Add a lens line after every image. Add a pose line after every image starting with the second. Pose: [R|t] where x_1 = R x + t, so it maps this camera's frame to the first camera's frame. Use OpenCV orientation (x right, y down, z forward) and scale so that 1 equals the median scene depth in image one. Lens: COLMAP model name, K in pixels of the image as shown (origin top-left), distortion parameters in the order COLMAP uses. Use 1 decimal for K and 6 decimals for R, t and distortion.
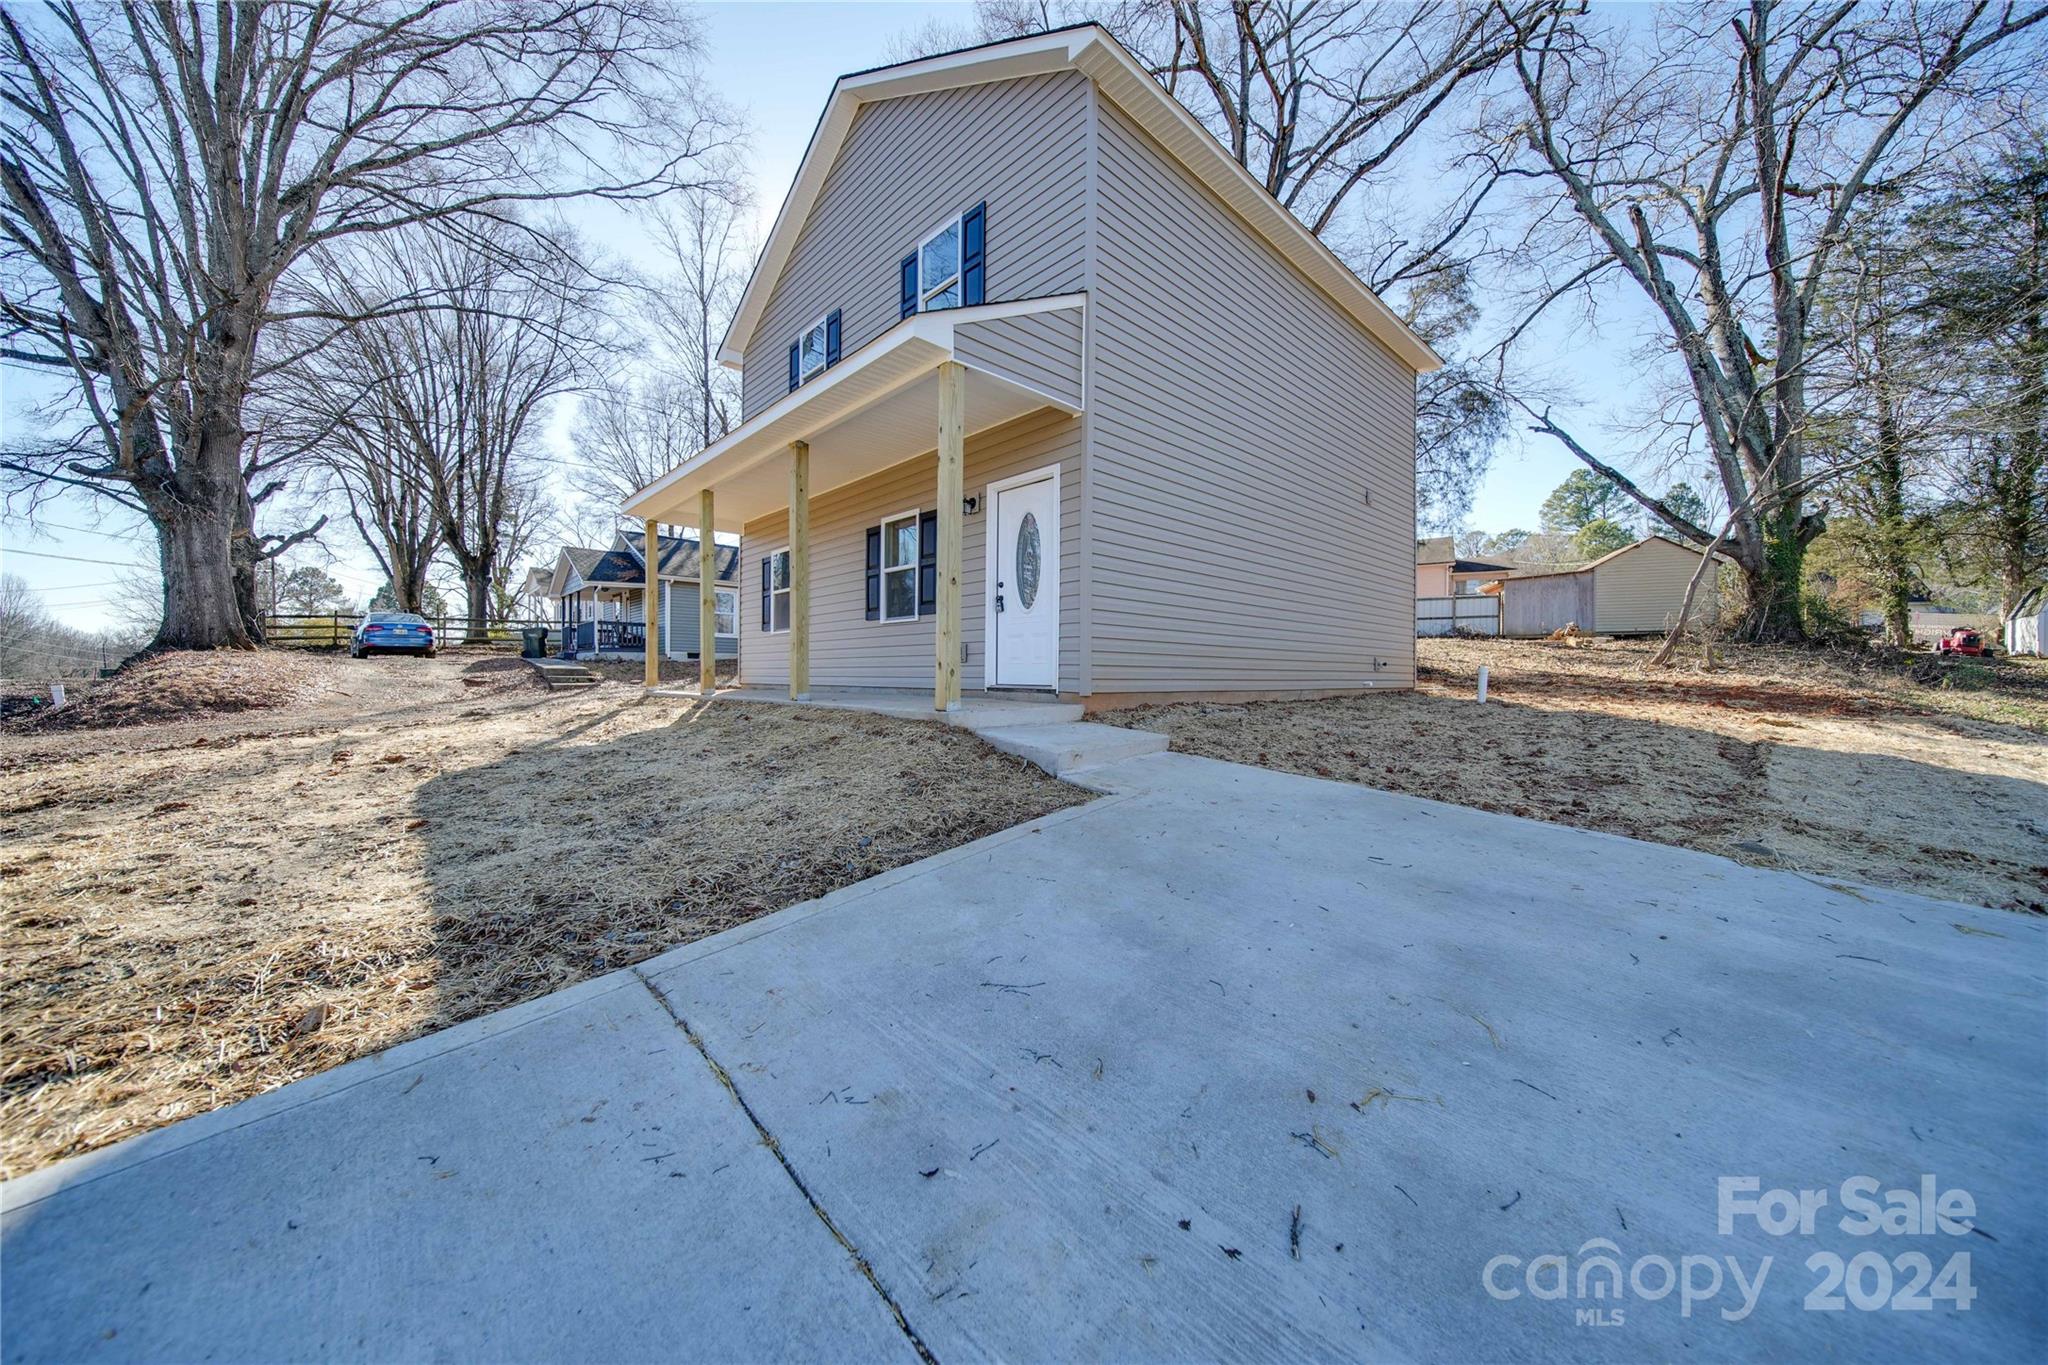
lens RADIAL K [[735.7, 0, 1005.8], [0, 735.7, 681.6], [0, 0, 1]] dist [-0.001845, -0.000799]
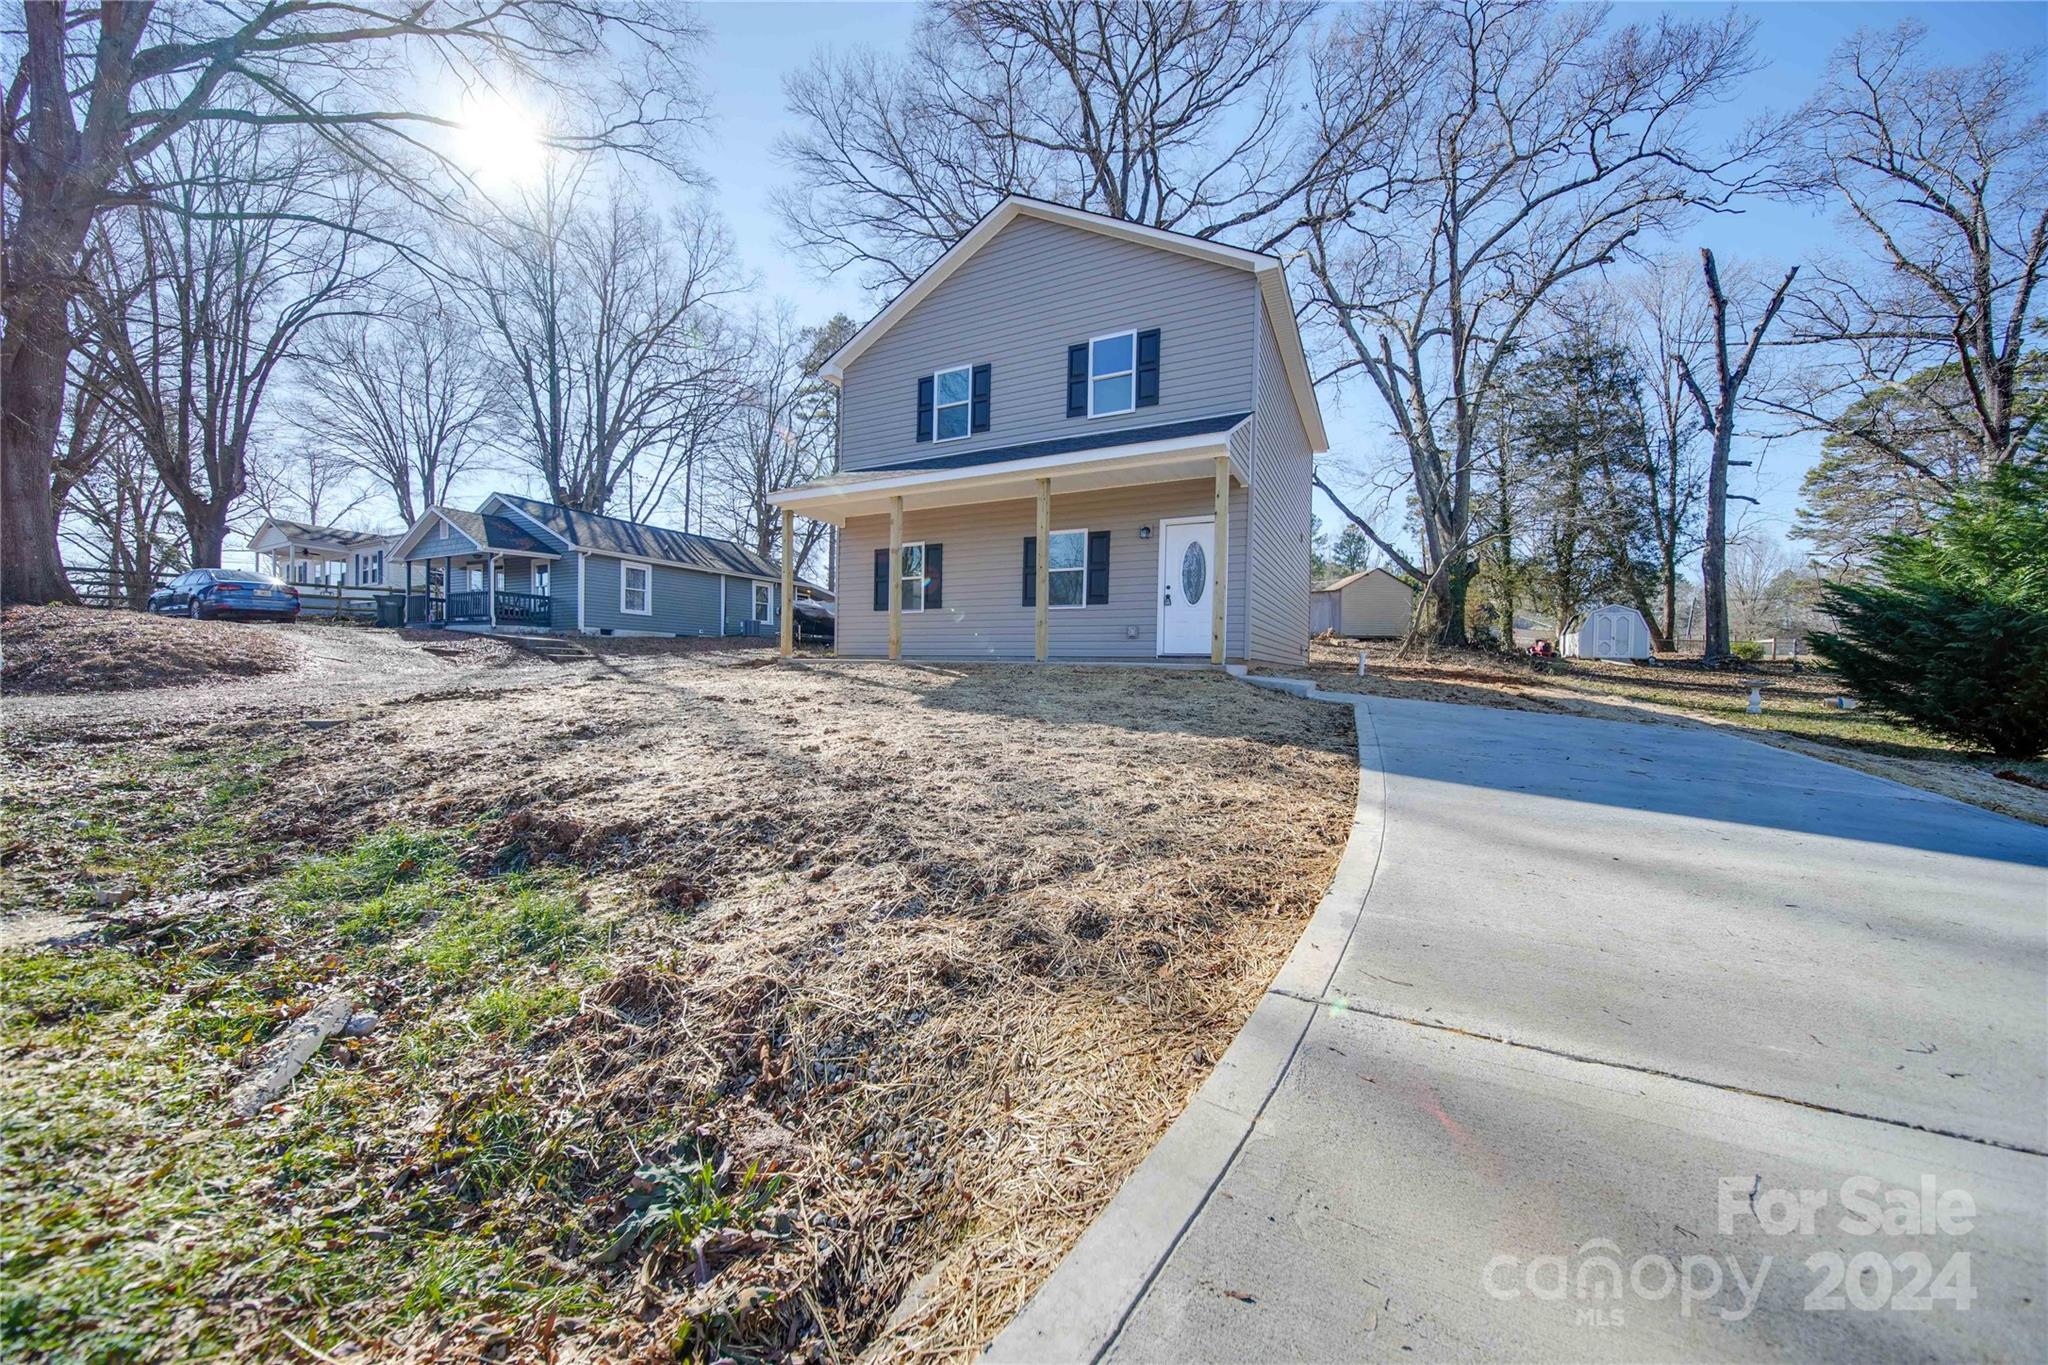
lens RADIAL K [[735.7, 0, 1024.6], [0, 735.7, 681.8], [0, 0, 1]] dist [-0.001845, -0.000799]
pose [[0.940377, 0.008223, 0.340035, -0.278247], [-0.011594, 0.999902, 0.007884, 0.018429], [-0.339937, -0.011357, 0.940380, -0.110778]]
